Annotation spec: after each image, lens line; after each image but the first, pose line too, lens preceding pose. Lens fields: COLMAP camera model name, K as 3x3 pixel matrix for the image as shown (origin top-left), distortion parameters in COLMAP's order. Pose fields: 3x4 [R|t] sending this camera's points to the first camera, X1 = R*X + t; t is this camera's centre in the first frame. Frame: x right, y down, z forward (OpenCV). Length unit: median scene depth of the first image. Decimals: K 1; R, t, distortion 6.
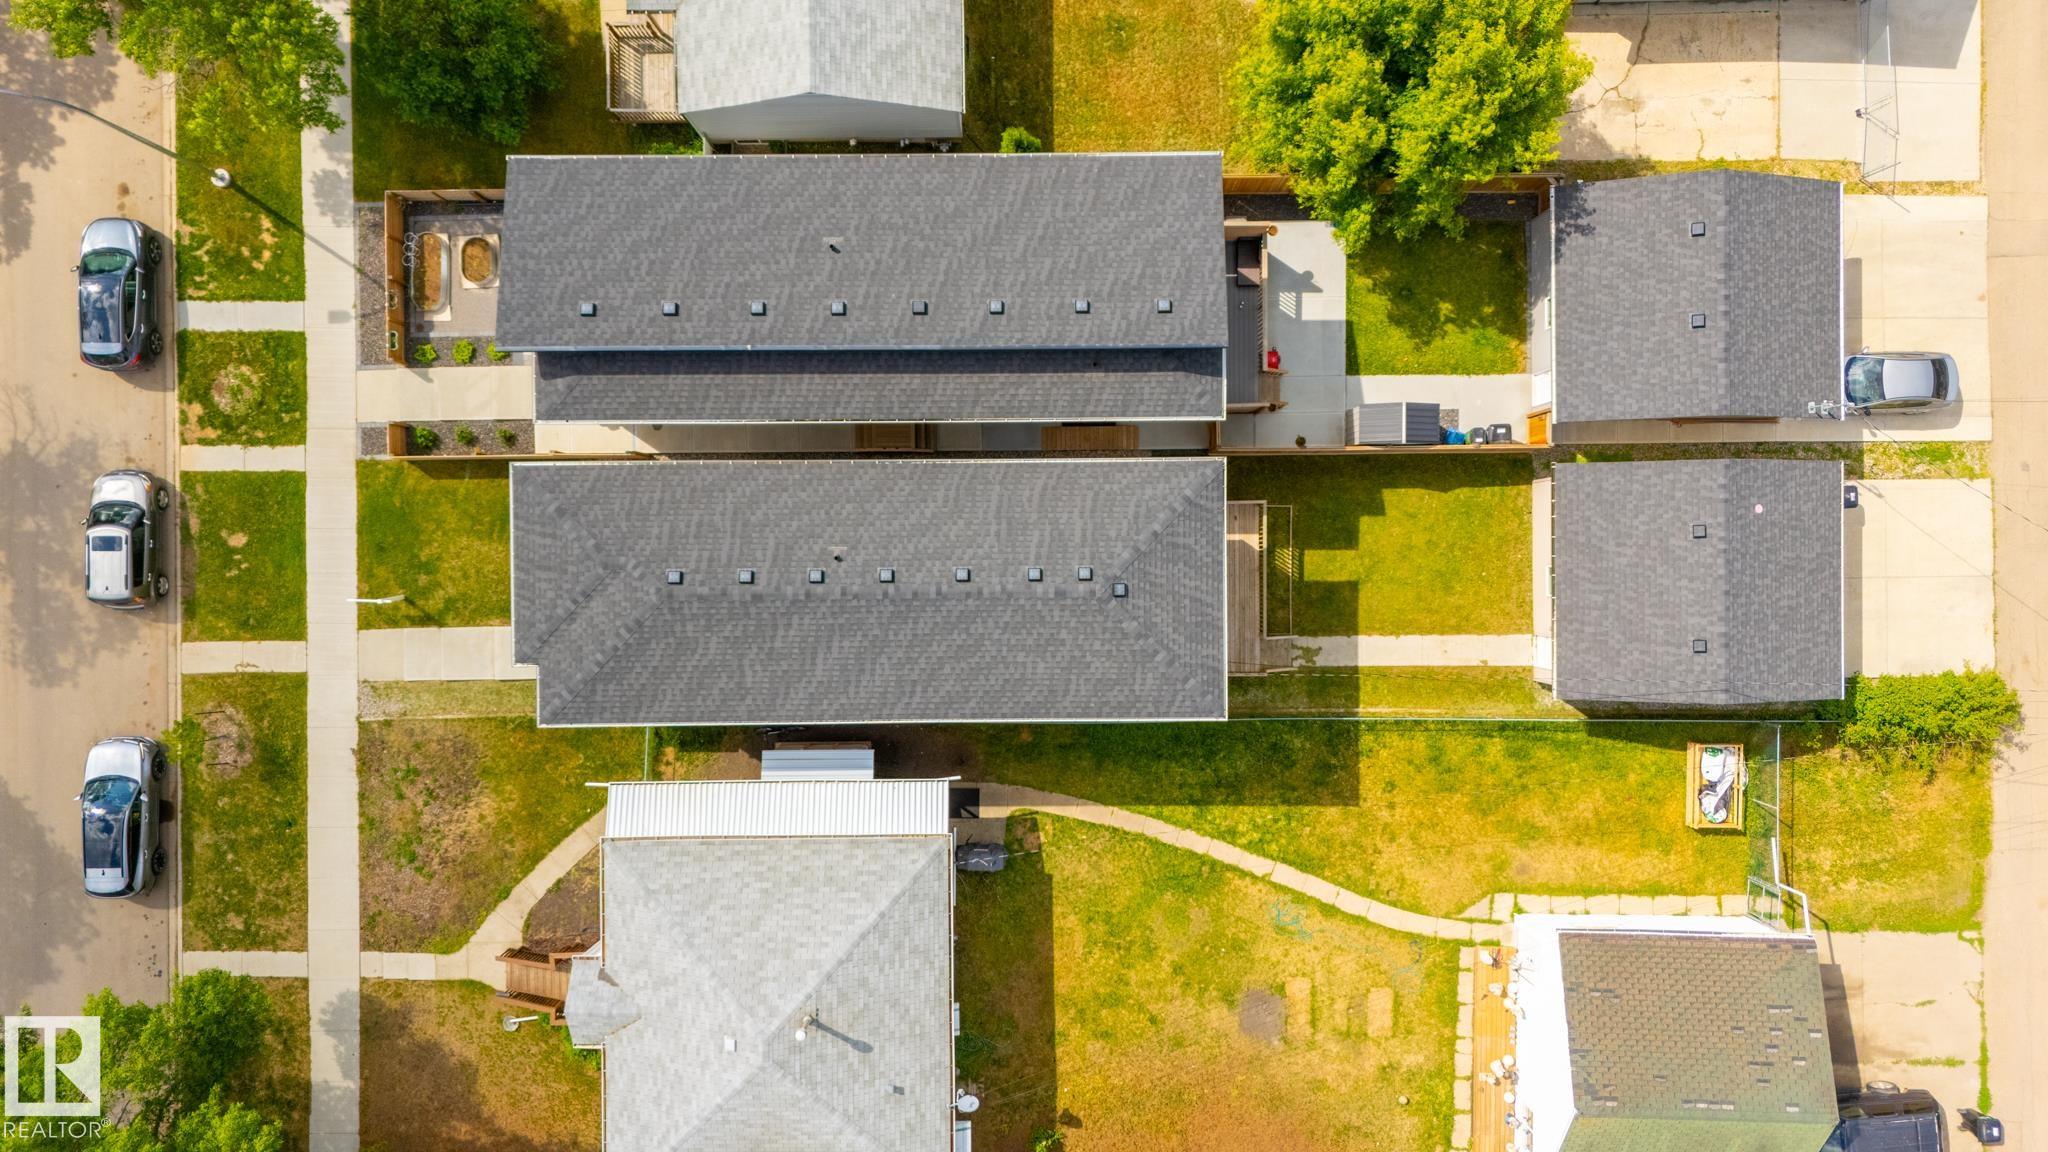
lens RADIAL K [[1506.7, 0, 1024.0], [0, 1506.7, 576.0], [0, 0, 1]] dist [0.091117, -0.115356]
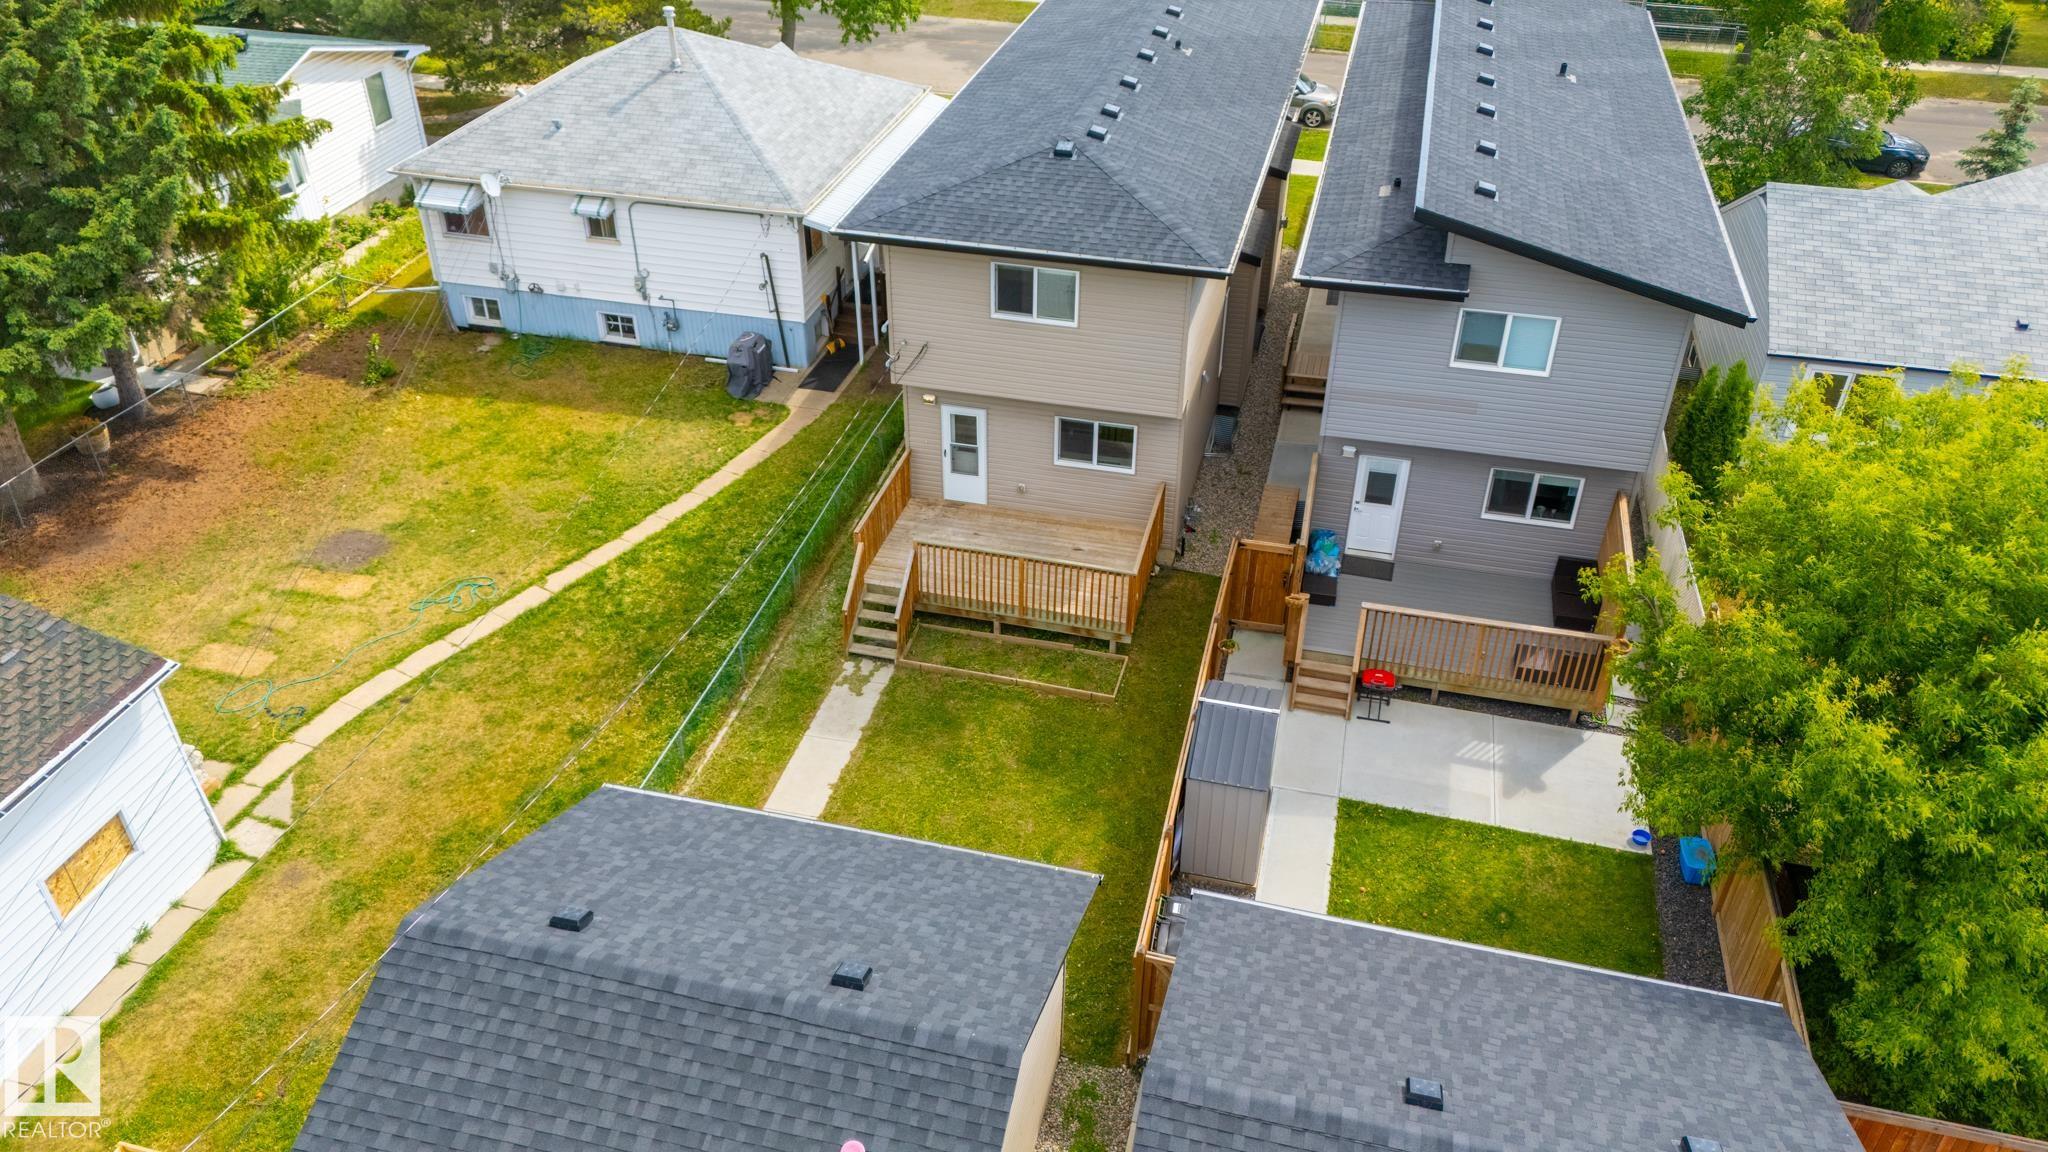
lens RADIAL K [[1506.7, 0, 1024.0], [0, 1506.7, 576.0], [0, 0, 1]] dist [0.091117, -0.115356]
pose [[-0.247621, 0.548535, -0.798619, 0.610910], [-0.968689, -0.155504, 0.193544, -0.115492], [-0.018023, 0.821540, 0.569867, 0.636816]]
